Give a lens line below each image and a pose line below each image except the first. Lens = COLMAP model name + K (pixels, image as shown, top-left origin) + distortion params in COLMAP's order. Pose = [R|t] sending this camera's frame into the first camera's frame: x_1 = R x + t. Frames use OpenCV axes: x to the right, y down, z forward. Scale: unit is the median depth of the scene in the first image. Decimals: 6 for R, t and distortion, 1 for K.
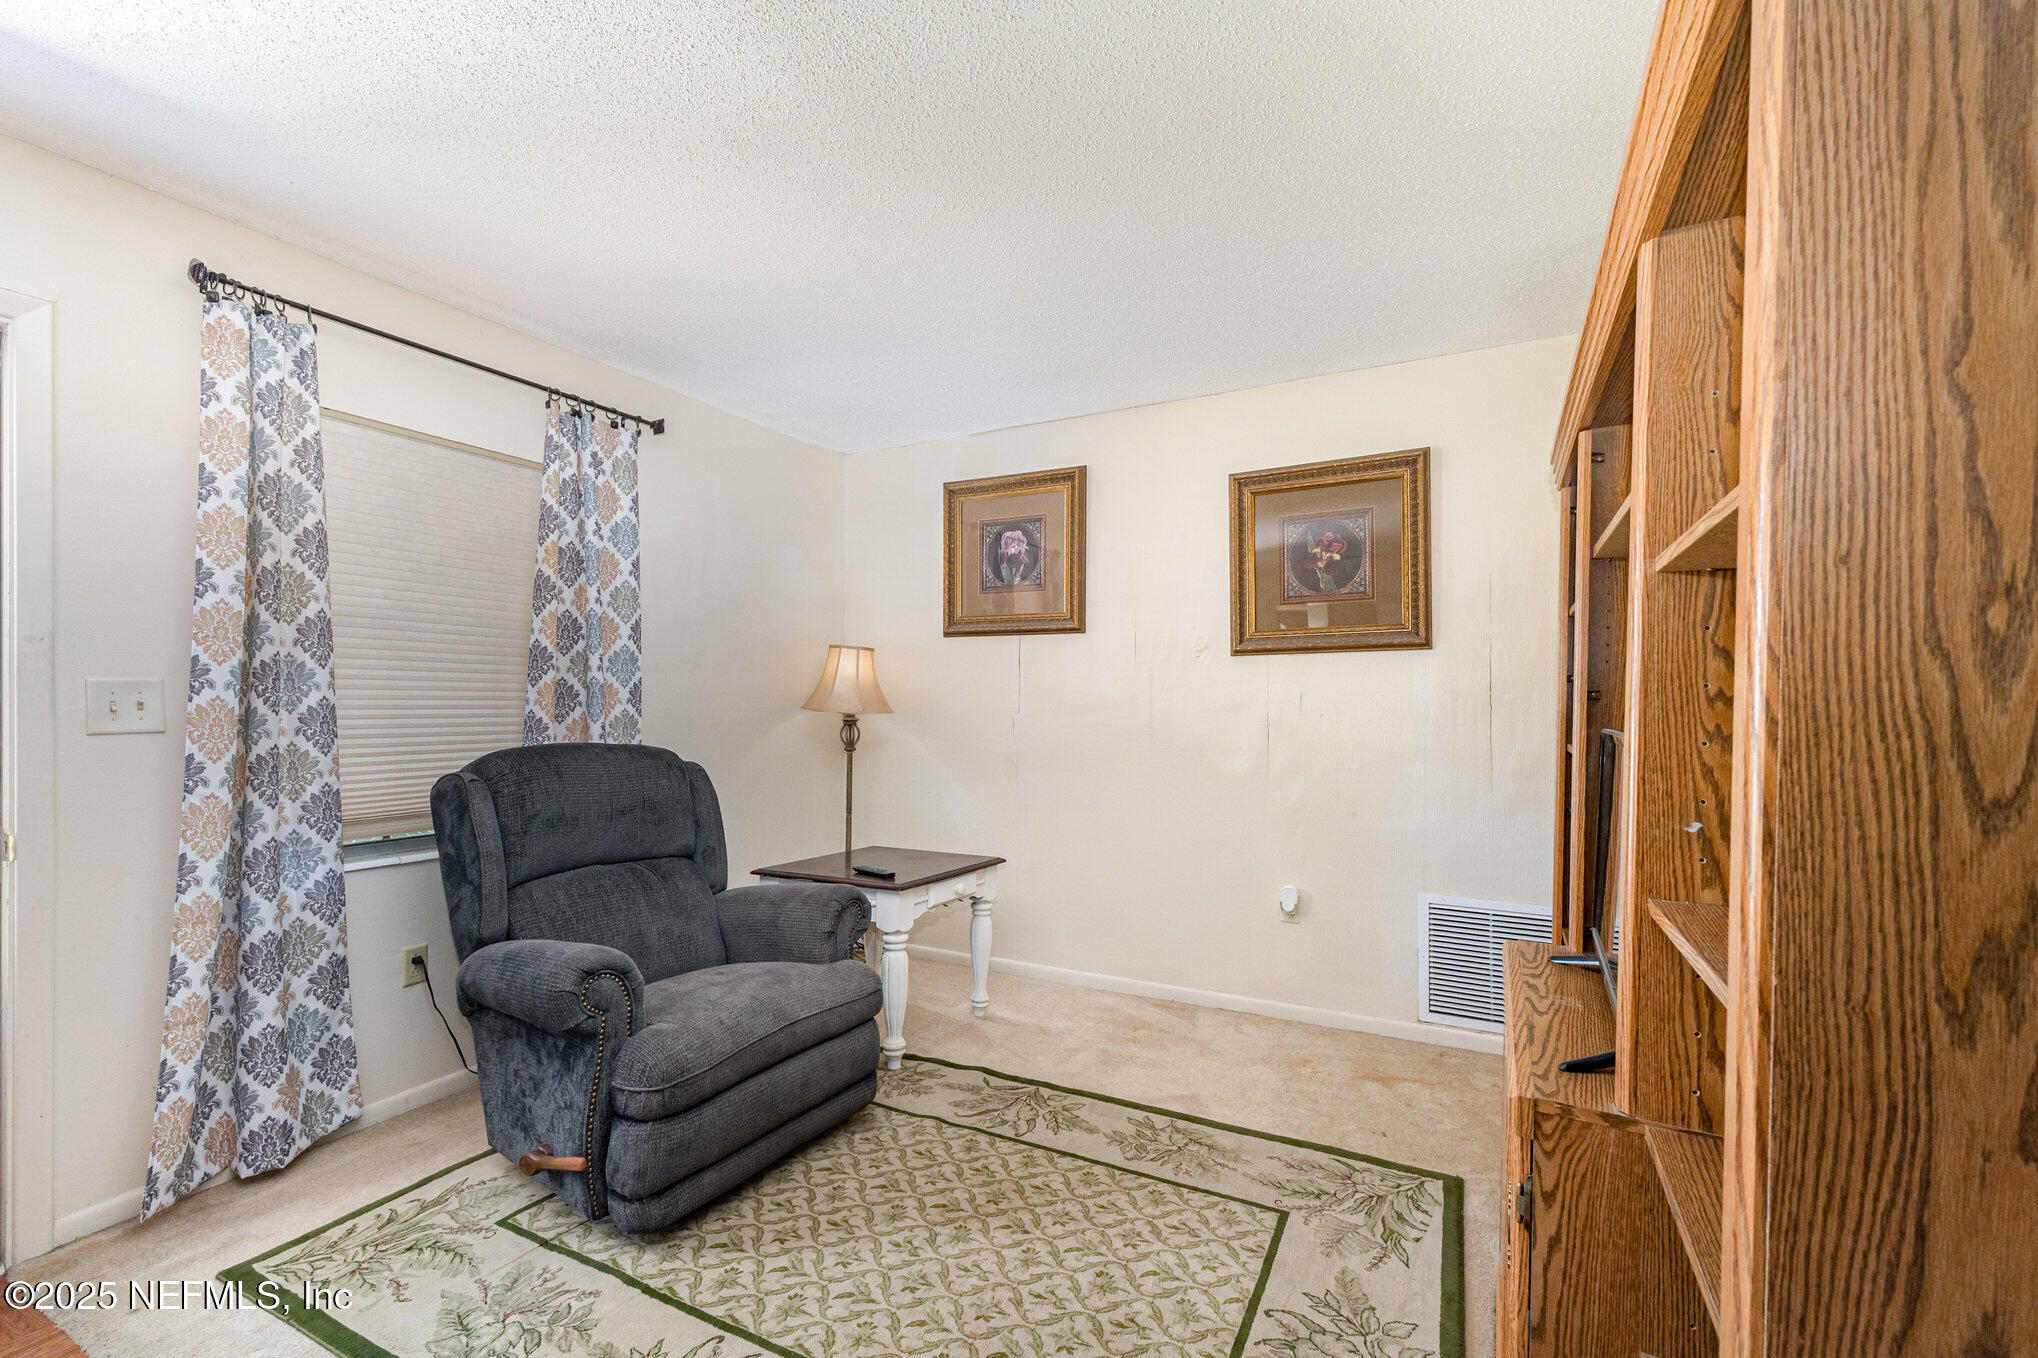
lens RADIAL K [[874.3, 0, 1020.7], [0, 874.3, 688.1], [0, 0, 1]] dist [0.005034, 0.000536]
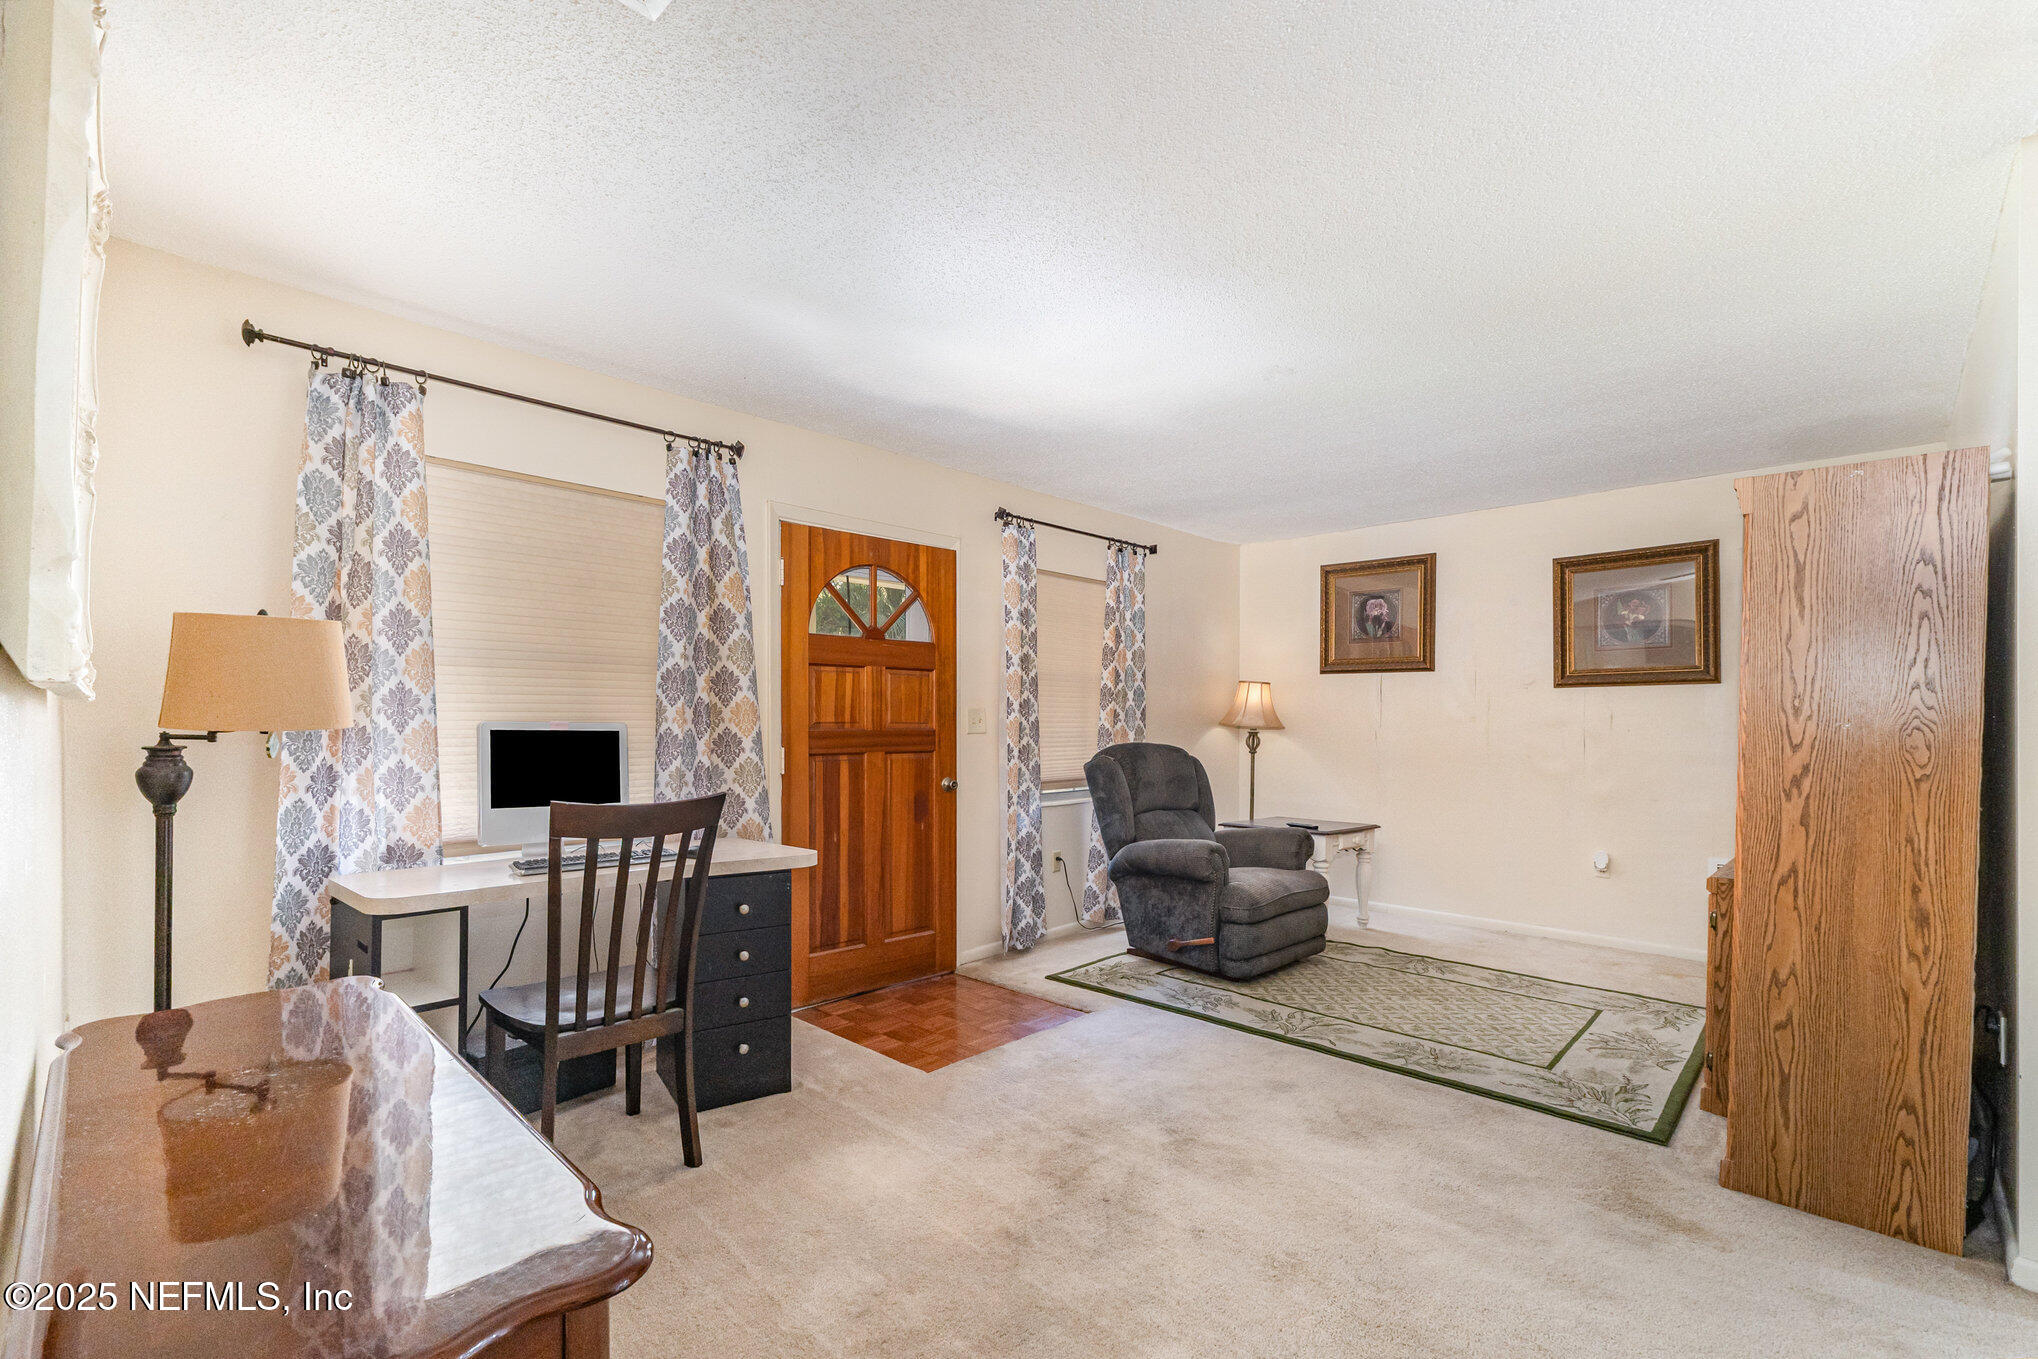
lens RADIAL K [[874.3, 0, 1011.9], [0, 874.3, 711.2], [0, 0, 1]] dist [0.005034, 0.000536]
pose [[0.958237, 0.000485, -0.285975, -0.261805], [0.001674, 0.999972, 0.007303, -0.014675], [0.285970, -0.007477, 0.958209, -0.816542]]
